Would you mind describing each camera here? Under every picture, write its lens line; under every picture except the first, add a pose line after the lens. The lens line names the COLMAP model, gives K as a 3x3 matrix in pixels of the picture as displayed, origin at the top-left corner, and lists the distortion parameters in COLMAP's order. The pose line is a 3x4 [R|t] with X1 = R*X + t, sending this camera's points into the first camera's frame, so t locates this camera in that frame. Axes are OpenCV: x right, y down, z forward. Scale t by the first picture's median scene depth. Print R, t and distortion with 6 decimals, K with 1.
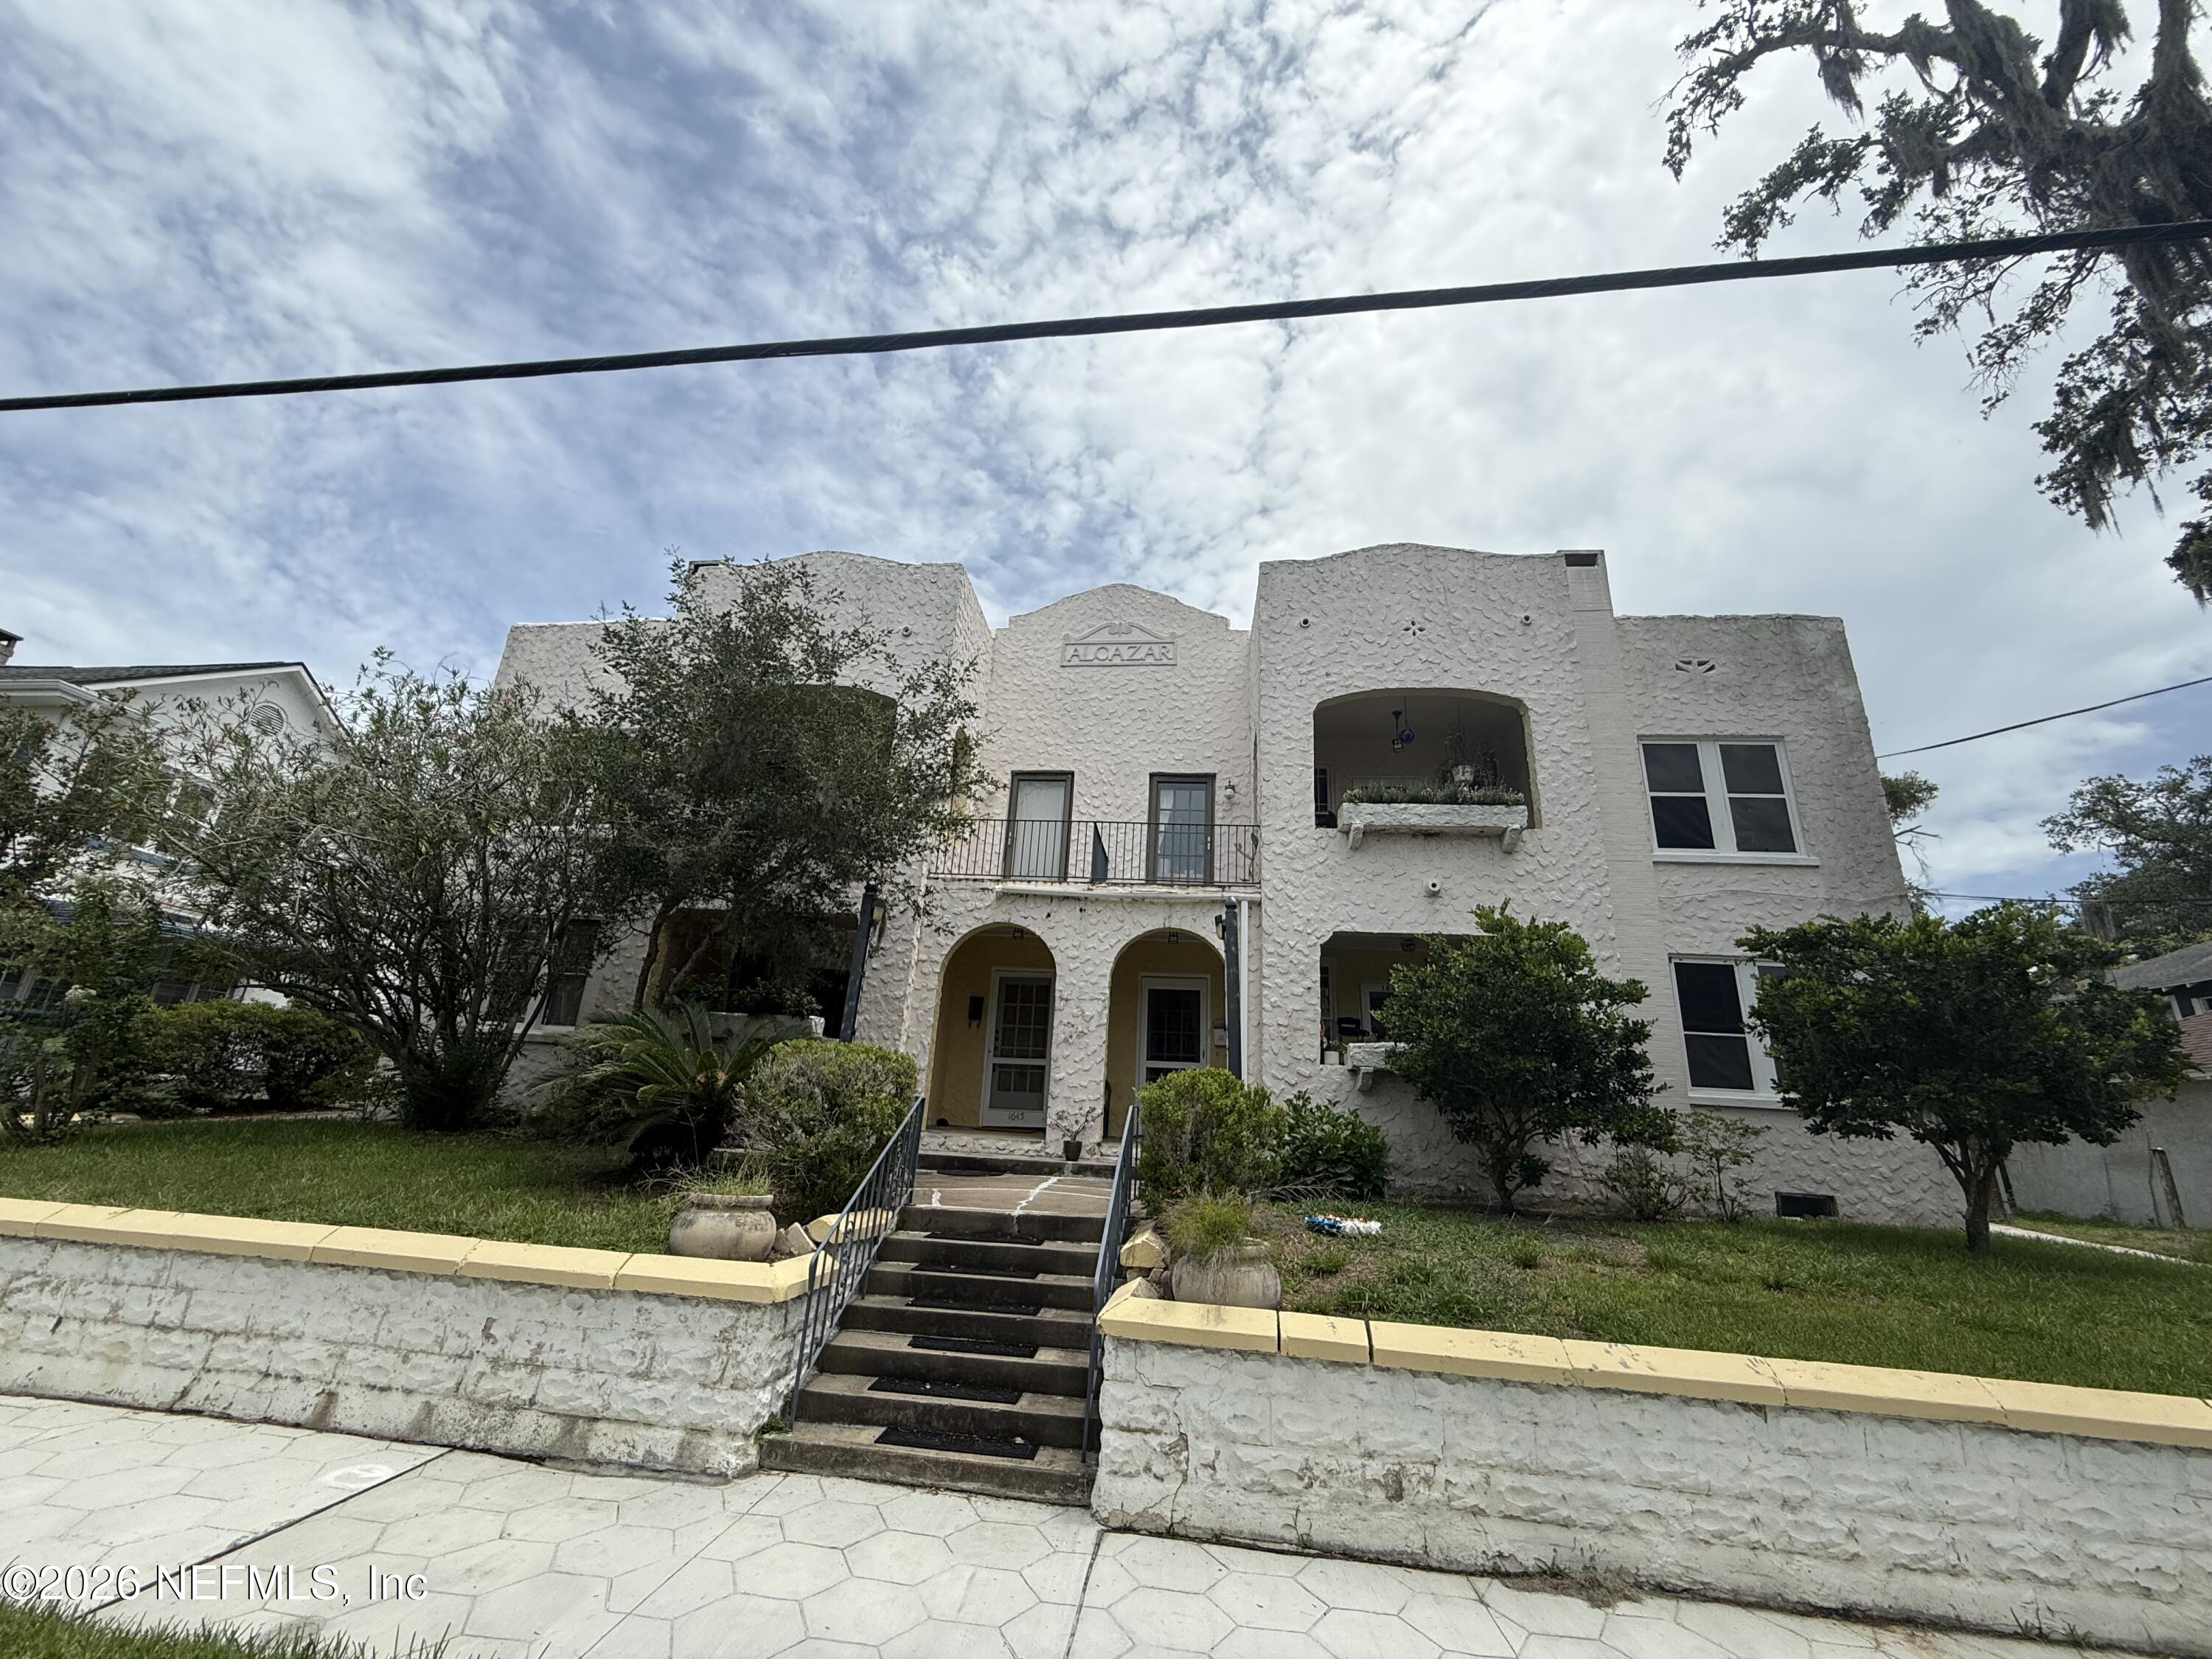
lens RADIAL K [[883.0, 0, 1106.0], [0, 883.0, 829.5], [0, 0, 1]] dist [-0.001328, 0.000025]
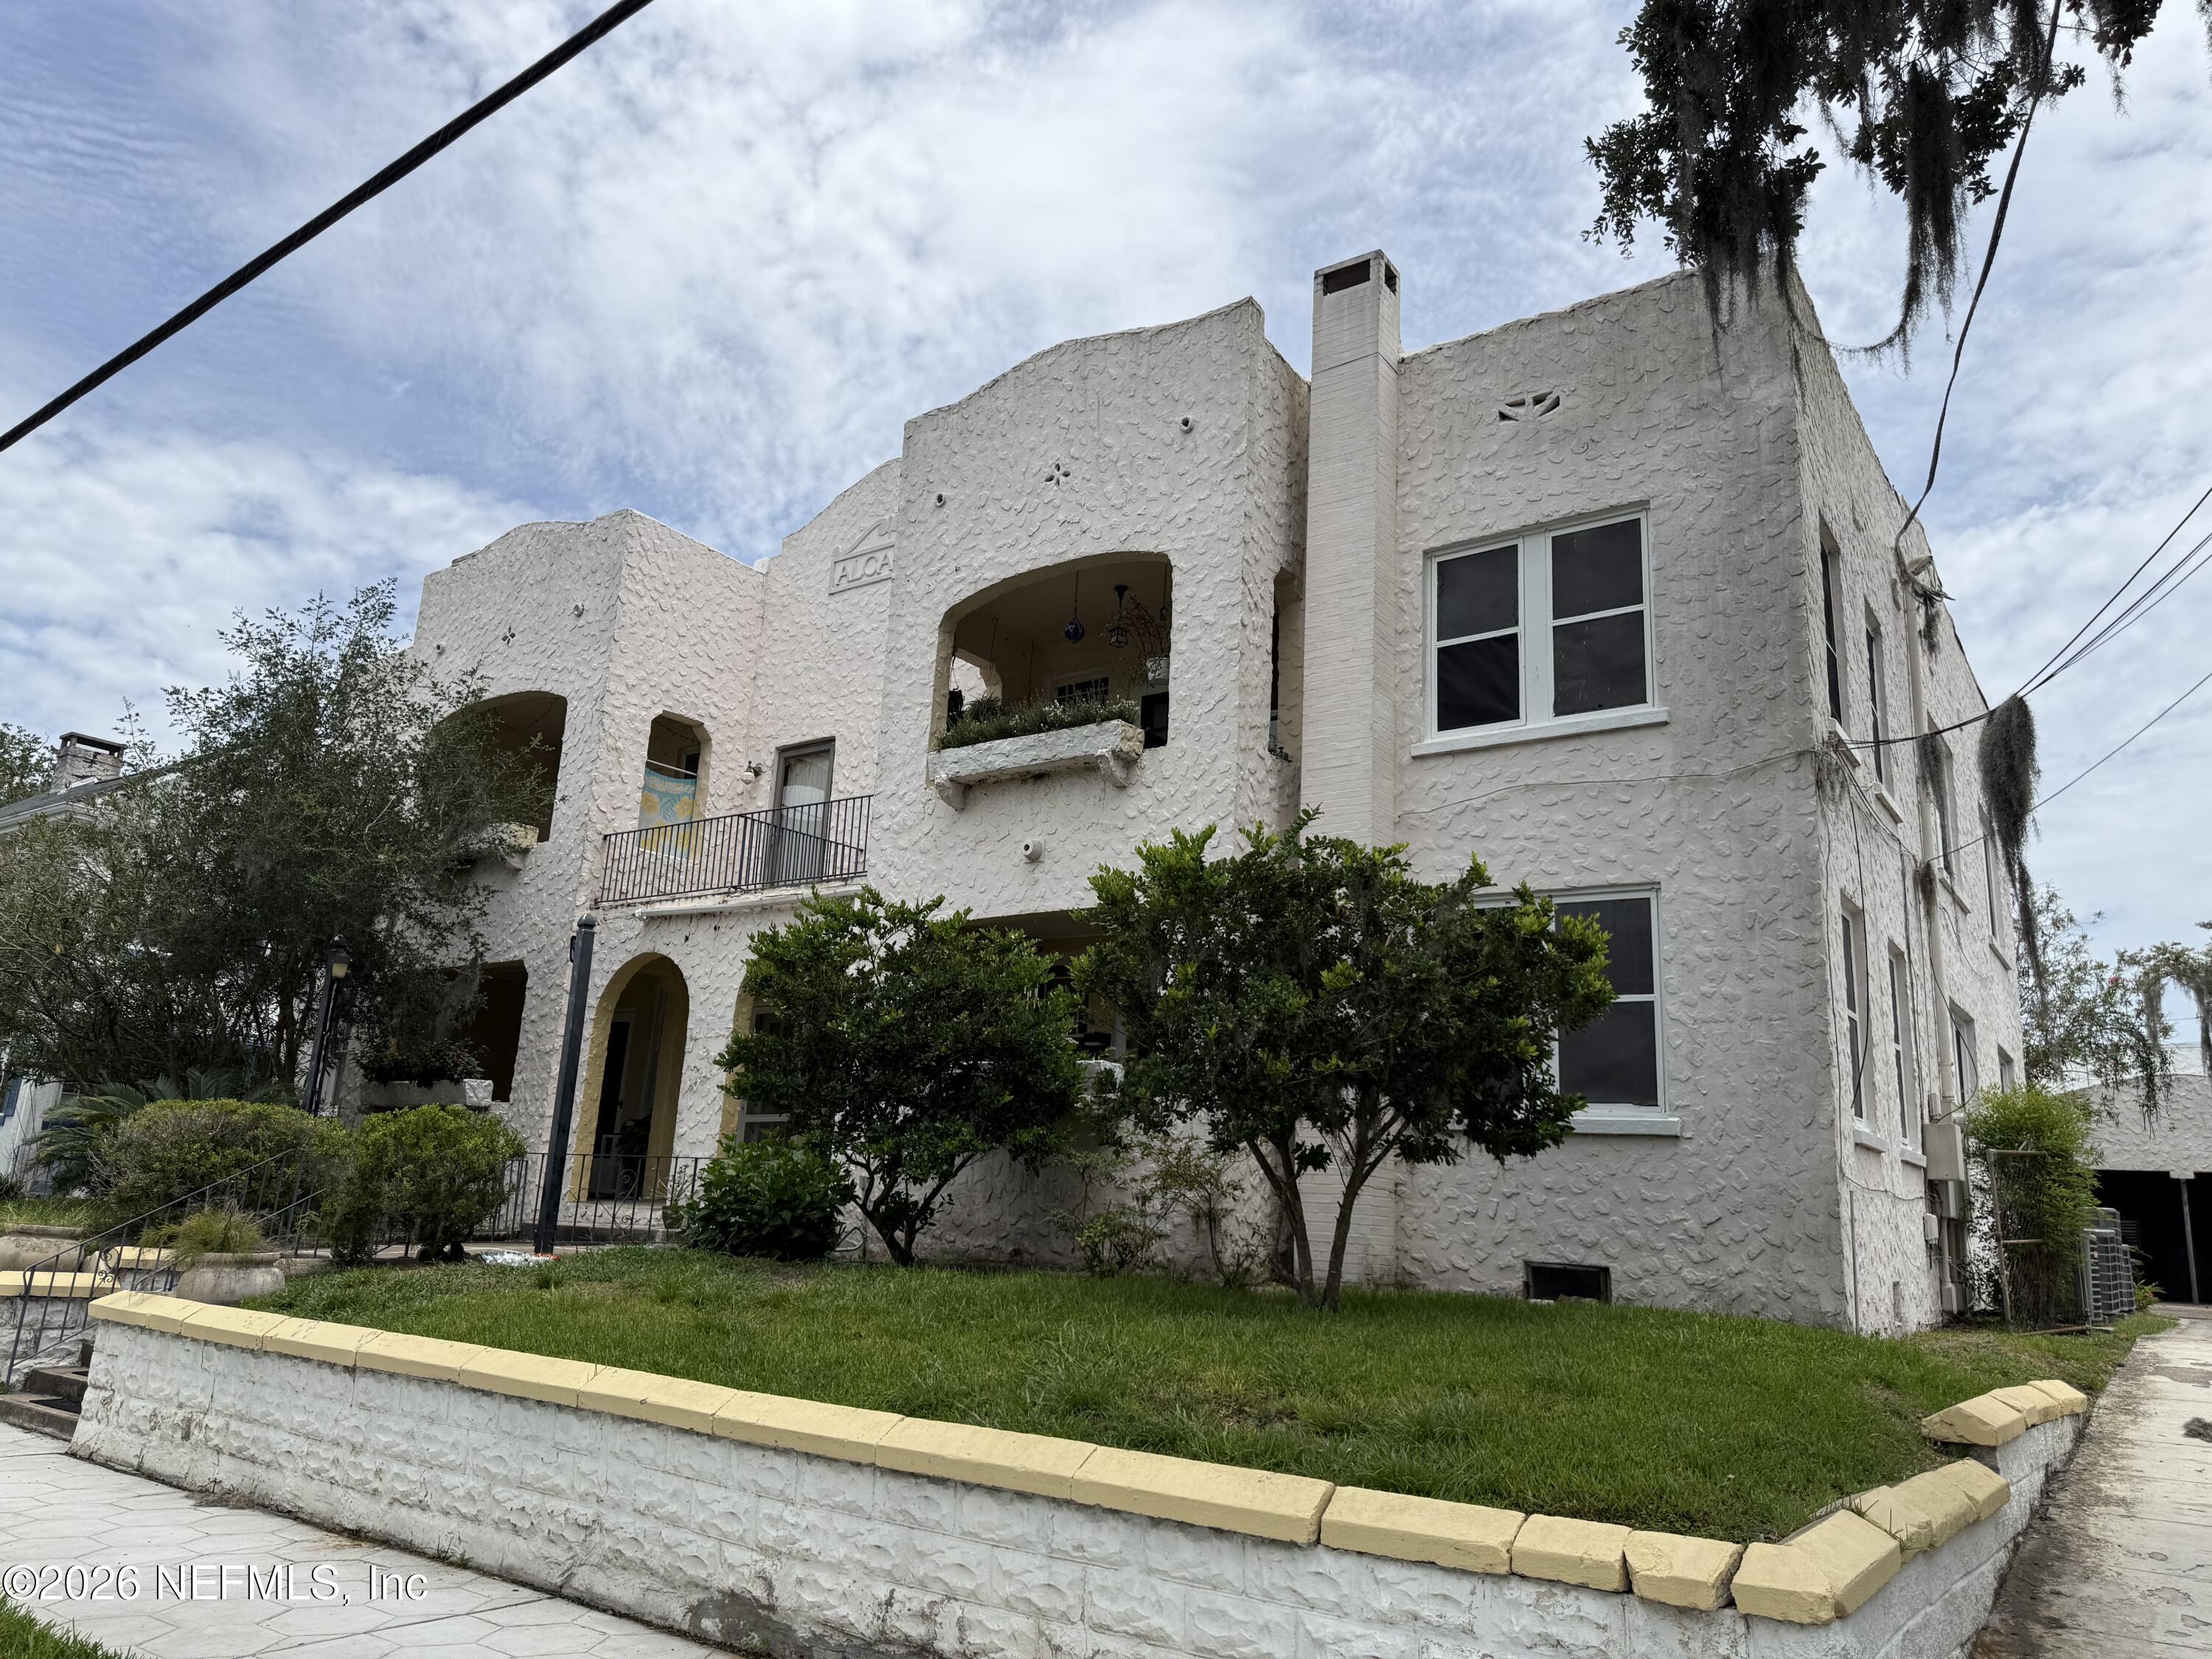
lens RADIAL K [[1577.7, 0, 1106.0], [0, 1577.7, 829.5], [0, 0, 1]] dist [0.097329, -0.105429]
pose [[0.869662, -0.133624, -0.475218, 0.987625], [0.158924, 0.987202, 0.013248, 0.039079], [0.467366, -0.087045, 0.879768, -0.109363]]
